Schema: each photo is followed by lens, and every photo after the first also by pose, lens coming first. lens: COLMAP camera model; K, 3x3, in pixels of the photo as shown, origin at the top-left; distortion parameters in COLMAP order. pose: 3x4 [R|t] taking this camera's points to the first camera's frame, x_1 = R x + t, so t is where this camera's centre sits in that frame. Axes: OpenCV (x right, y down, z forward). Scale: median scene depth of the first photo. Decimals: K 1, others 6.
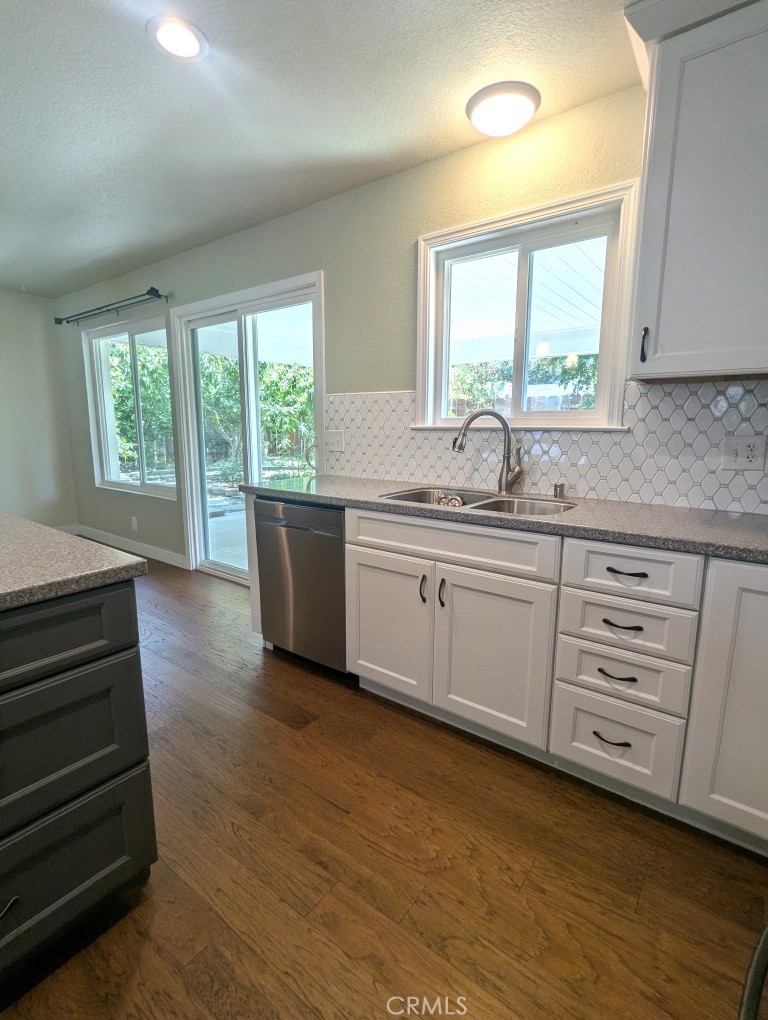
lens RADIAL K [[487.4, 0, 384.0], [0, 487.4, 510.0], [0, 0, 1]] dist [-0.011793, -0.000535]
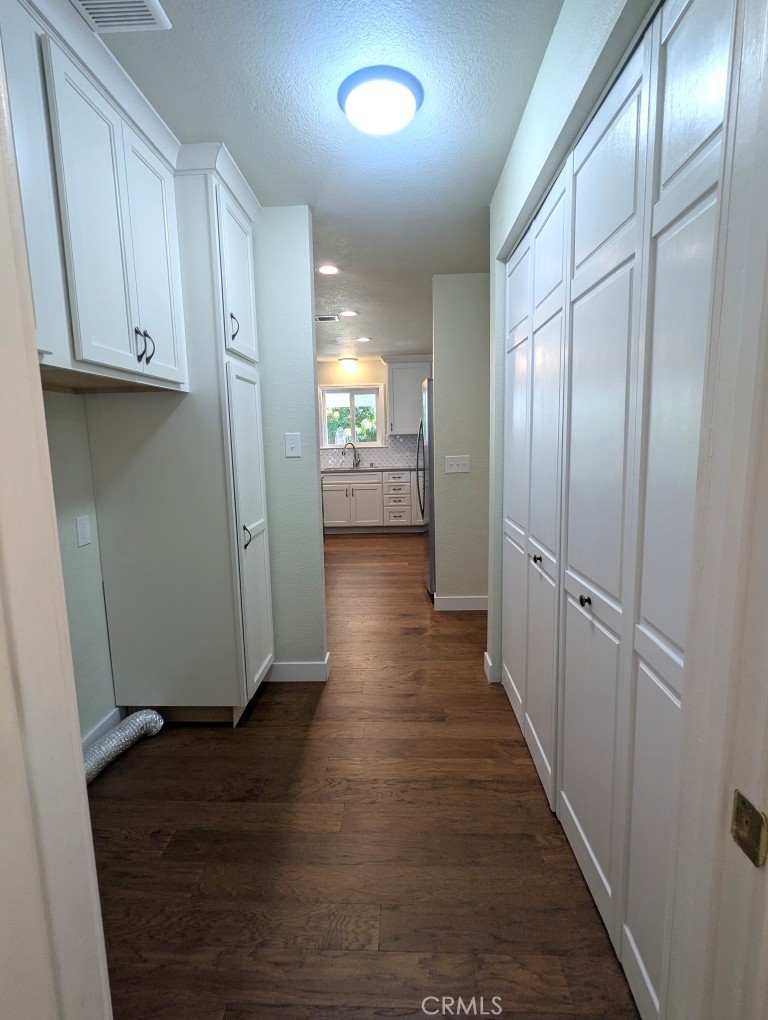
lens RADIAL K [[487.4, 0, 384.0], [0, 487.4, 510.0], [0, 0, 1]] dist [-0.011793, -0.000535]
pose [[0.826654, -0.104471, 0.552927, -1.535938], [0.125206, 0.992131, 0.000265, 0.292883], [-0.548604, 0.069011, 0.833230, -1.944275]]
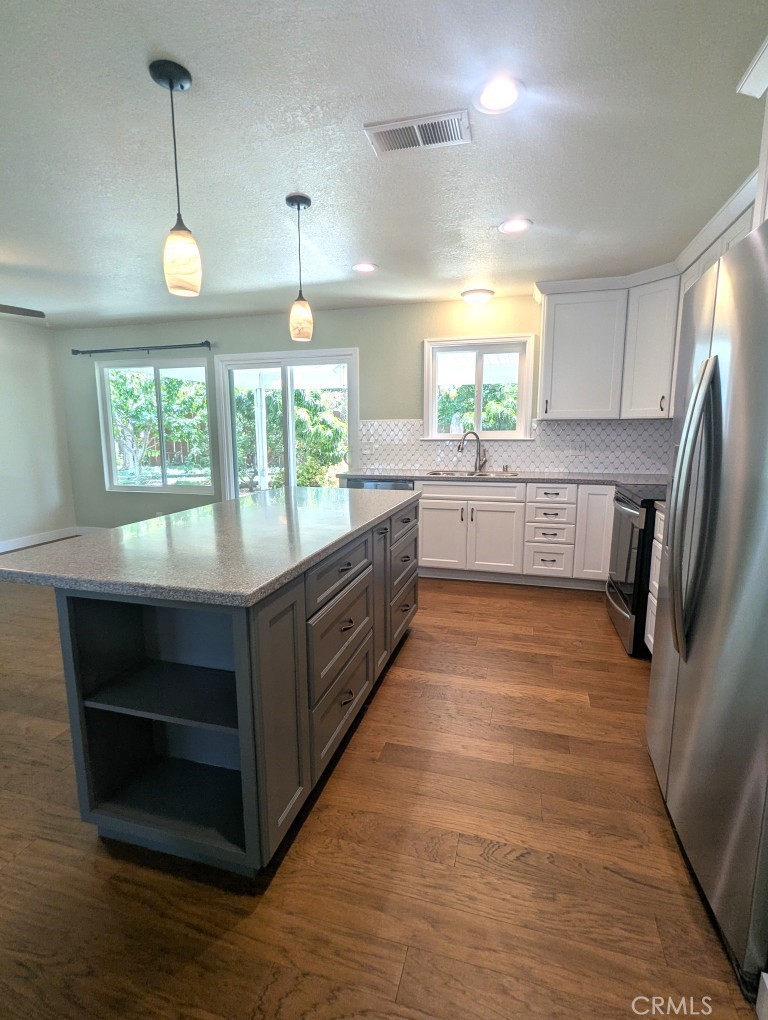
lens RADIAL K [[487.4, 0, 384.0], [0, 487.4, 510.0], [0, 0, 1]] dist [-0.011793, -0.000535]
pose [[0.935637, -0.064380, 0.347044, -0.899496], [0.068584, 0.997645, 0.000168, 0.106663], [-0.346237, 0.023645, 0.937849, -0.826851]]
